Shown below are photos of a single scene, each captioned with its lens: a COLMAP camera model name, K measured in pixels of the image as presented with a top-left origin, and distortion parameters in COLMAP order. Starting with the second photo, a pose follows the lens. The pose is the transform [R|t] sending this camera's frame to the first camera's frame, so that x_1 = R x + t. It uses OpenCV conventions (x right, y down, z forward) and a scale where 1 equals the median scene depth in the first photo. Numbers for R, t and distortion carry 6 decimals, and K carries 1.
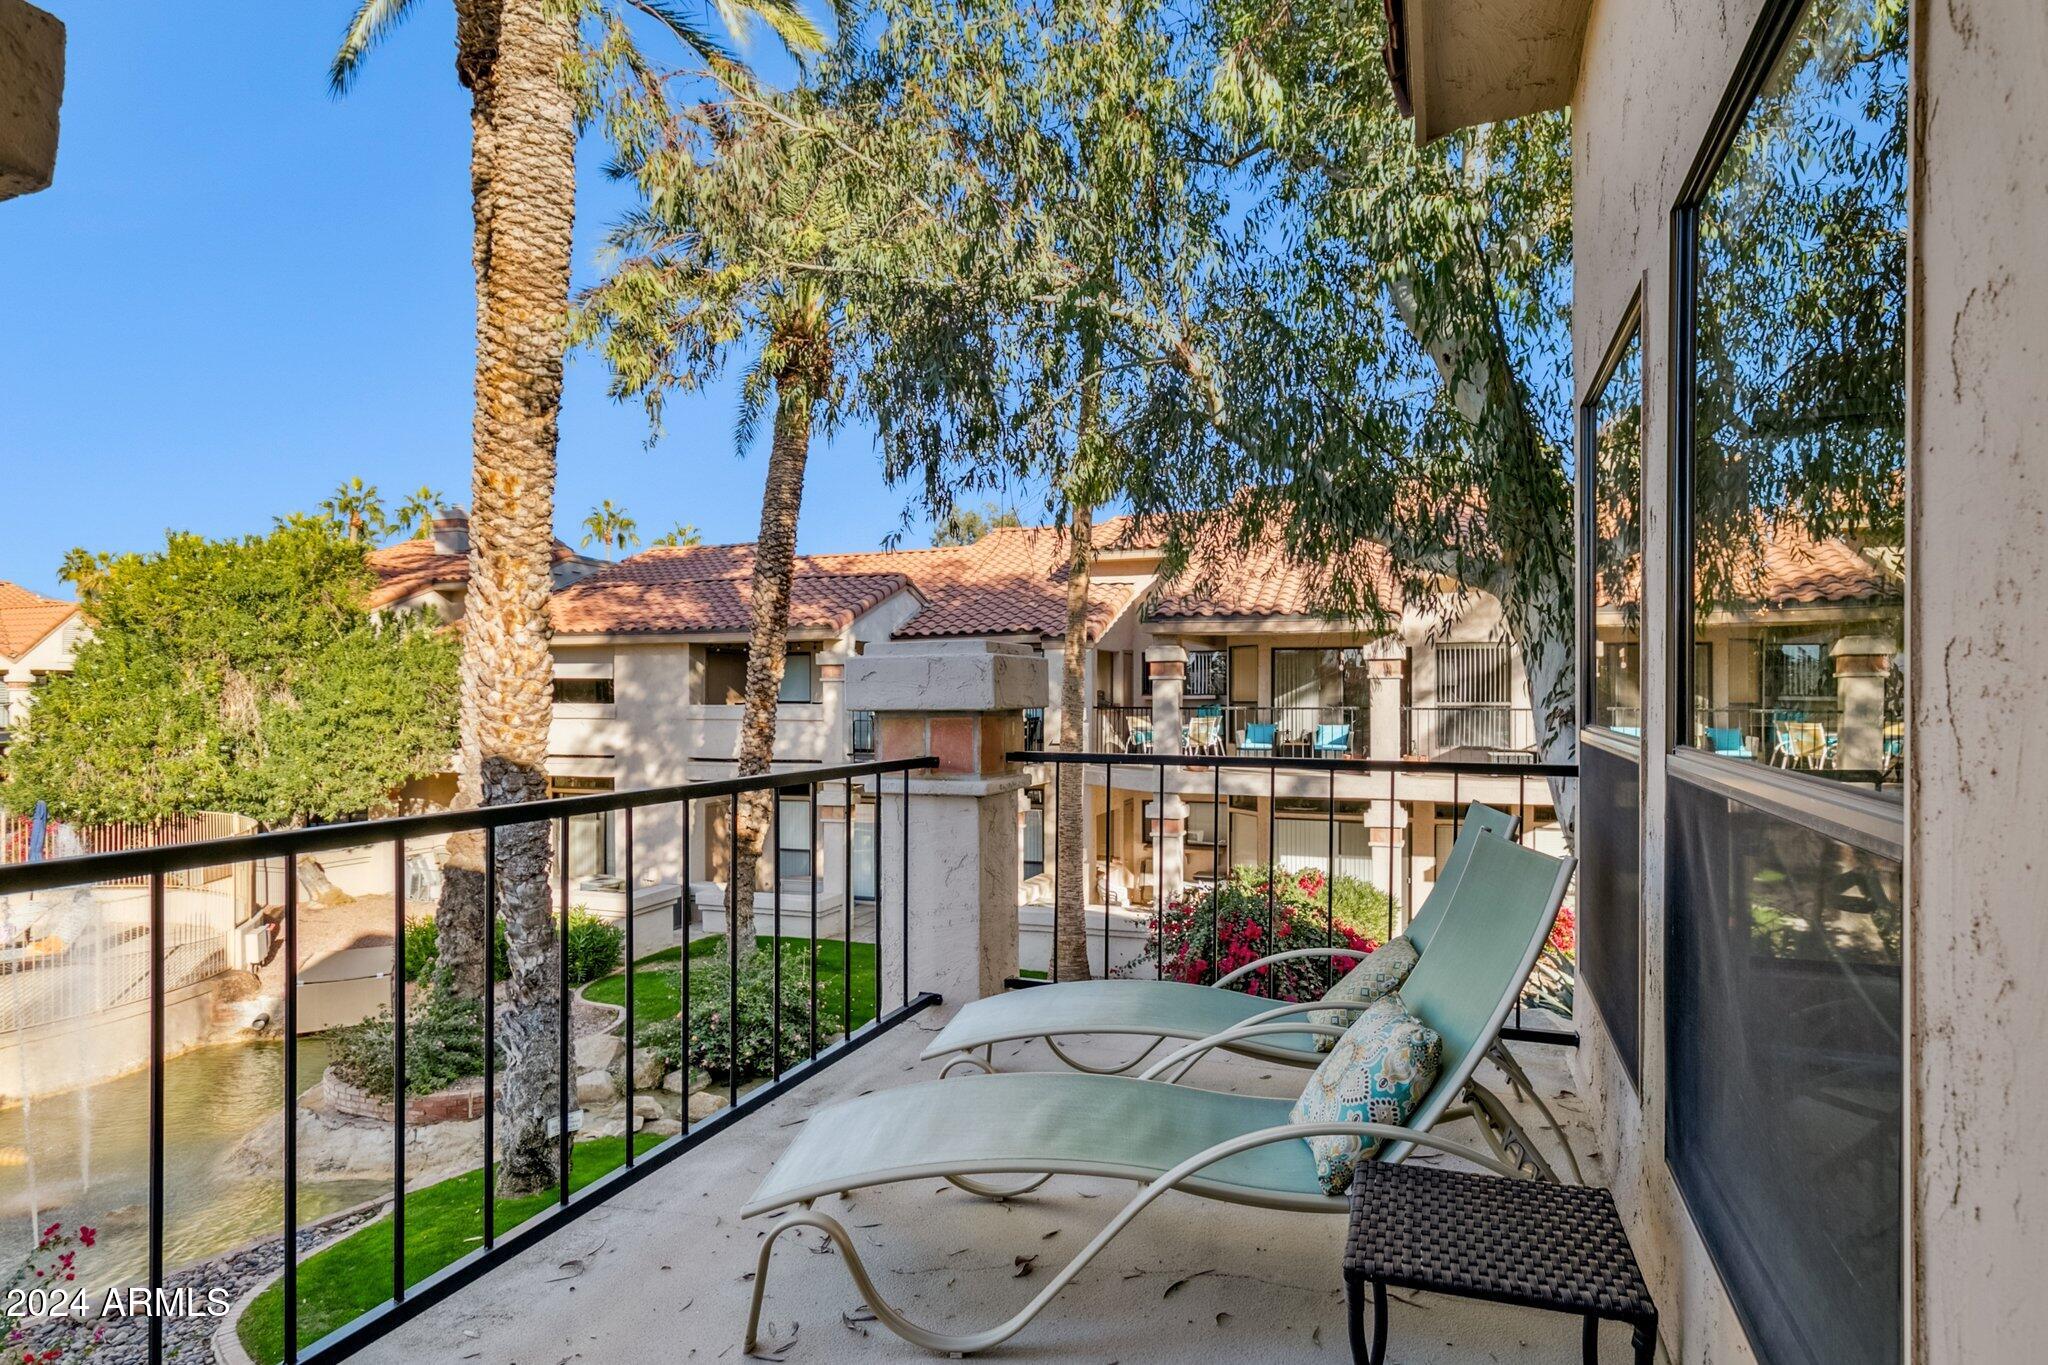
lens RADIAL K [[1116.3, 0, 1032.3], [0, 1116.3, 695.0], [0, 0, 1]] dist [0.002799, -0.000435]
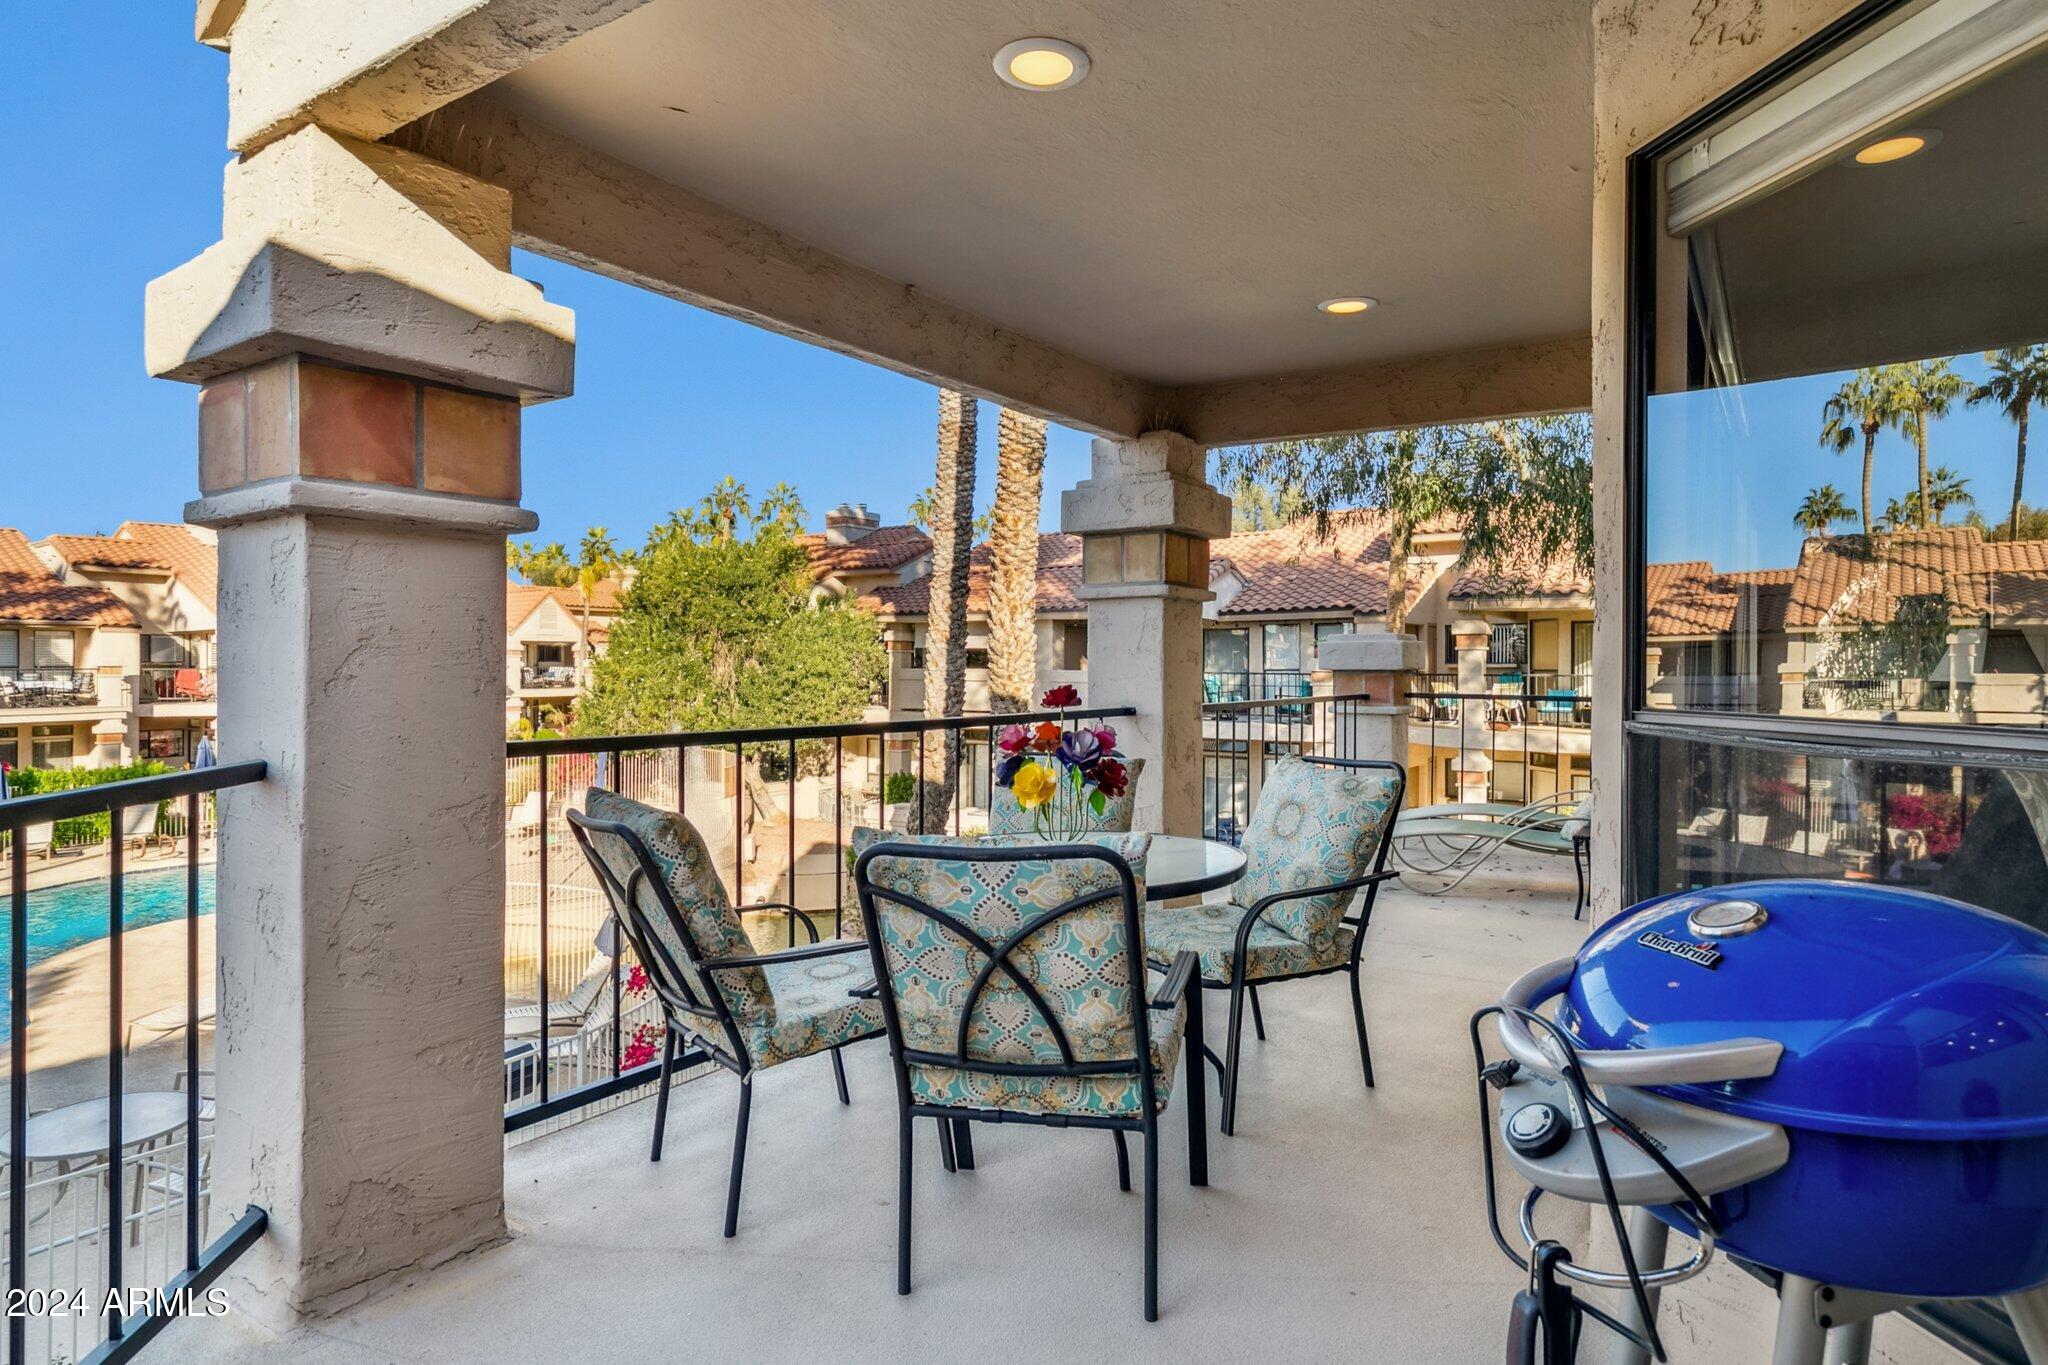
lens RADIAL K [[1116.3, 0, 1021.2], [0, 1116.3, 669.7], [0, 0, 1]] dist [0.002799, -0.000435]
pose [[0.968305, 0.004401, -0.249732, -0.039248], [-0.002783, 0.999973, 0.006835, 0.000410], [0.249755, -0.005924, 0.968291, -0.212270]]
